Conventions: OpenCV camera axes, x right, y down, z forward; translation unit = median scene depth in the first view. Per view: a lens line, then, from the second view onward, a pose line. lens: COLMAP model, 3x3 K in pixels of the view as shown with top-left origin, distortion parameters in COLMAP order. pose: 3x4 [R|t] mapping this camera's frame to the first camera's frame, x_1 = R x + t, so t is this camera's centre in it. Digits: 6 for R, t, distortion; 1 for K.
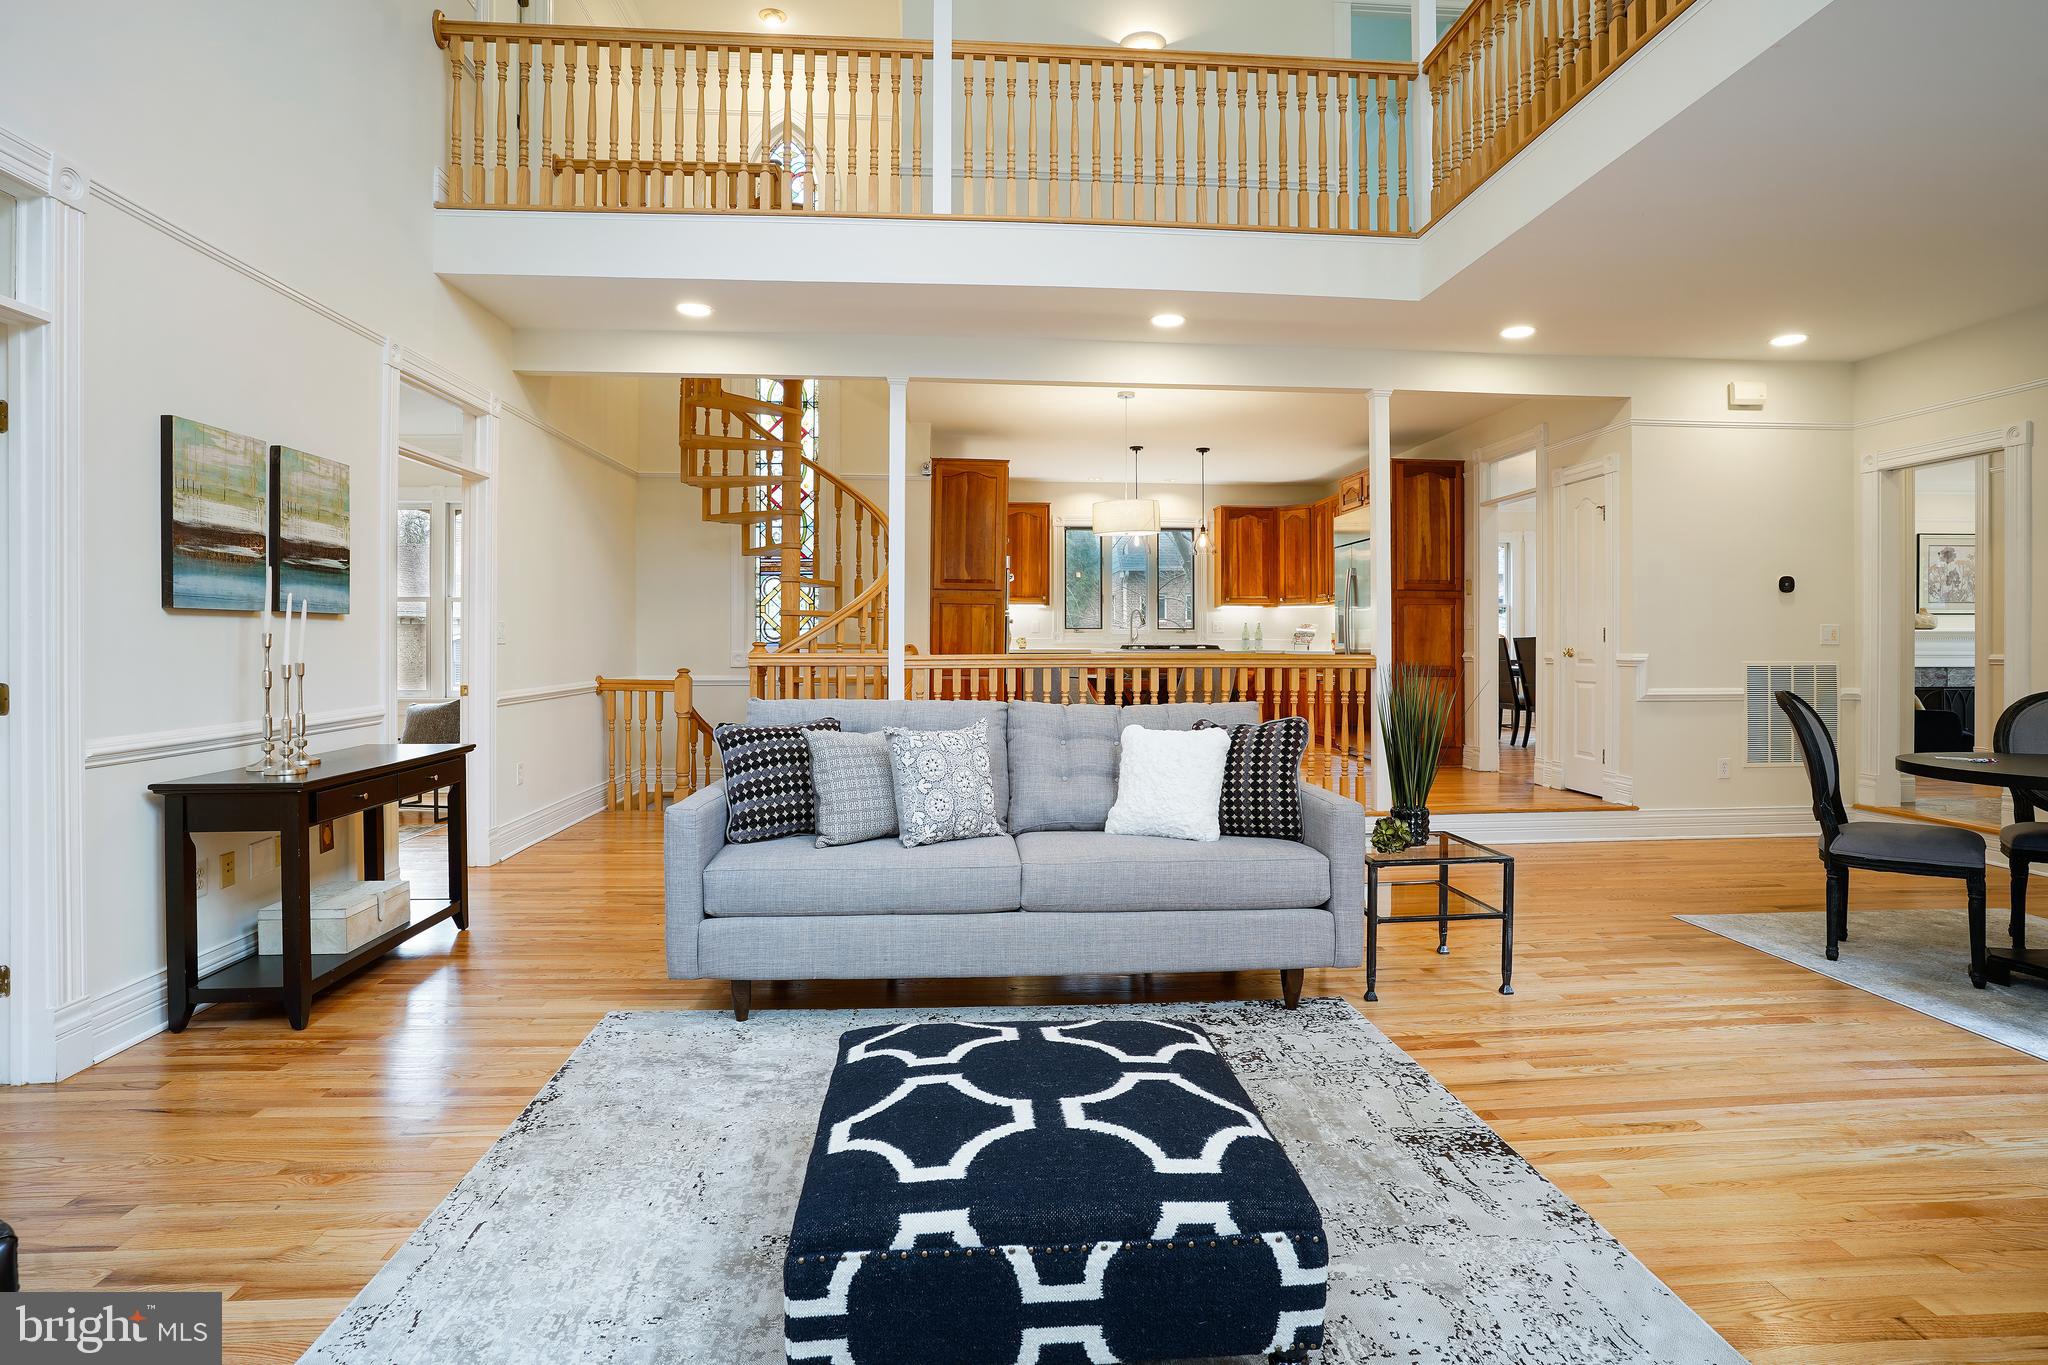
lens RADIAL K [[1076.4, 0, 1012.4], [0, 1076.4, 658.4], [0, 0, 1]] dist [-0.077671, 0.047871]
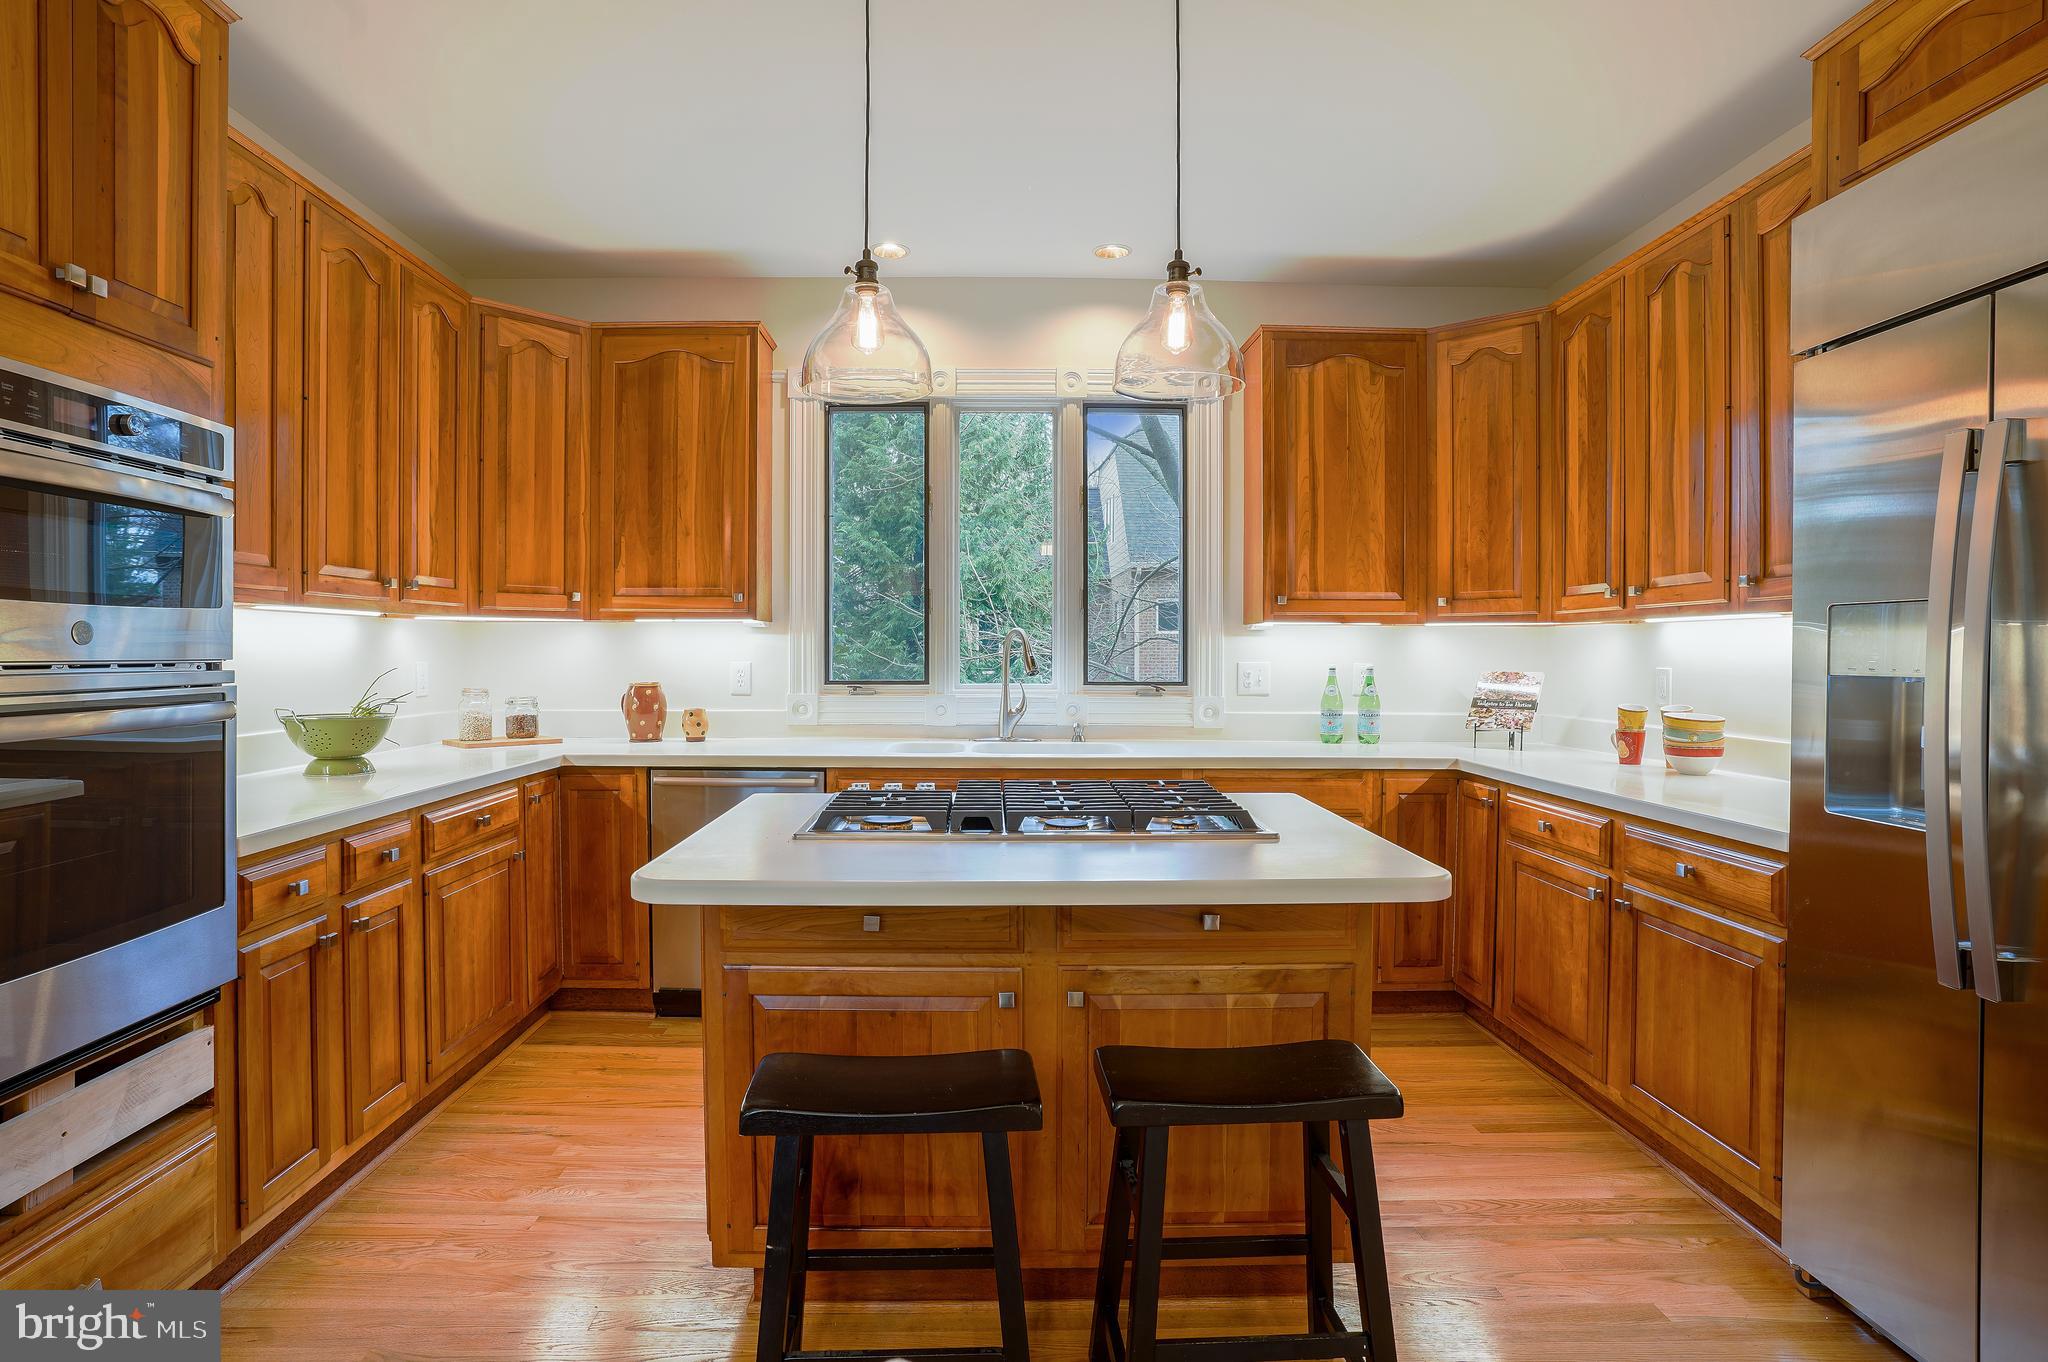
lens RADIAL K [[1076.4, 0, 1012.4], [0, 1076.4, 656.9], [0, 0, 1]] dist [-0.077671, 0.047871]
pose [[0.998727, 0.005597, -0.050127, 0.132381], [-0.005334, 0.999971, 0.005369, -0.038456], [0.050155, -0.005095, 0.998728, 0.655705]]
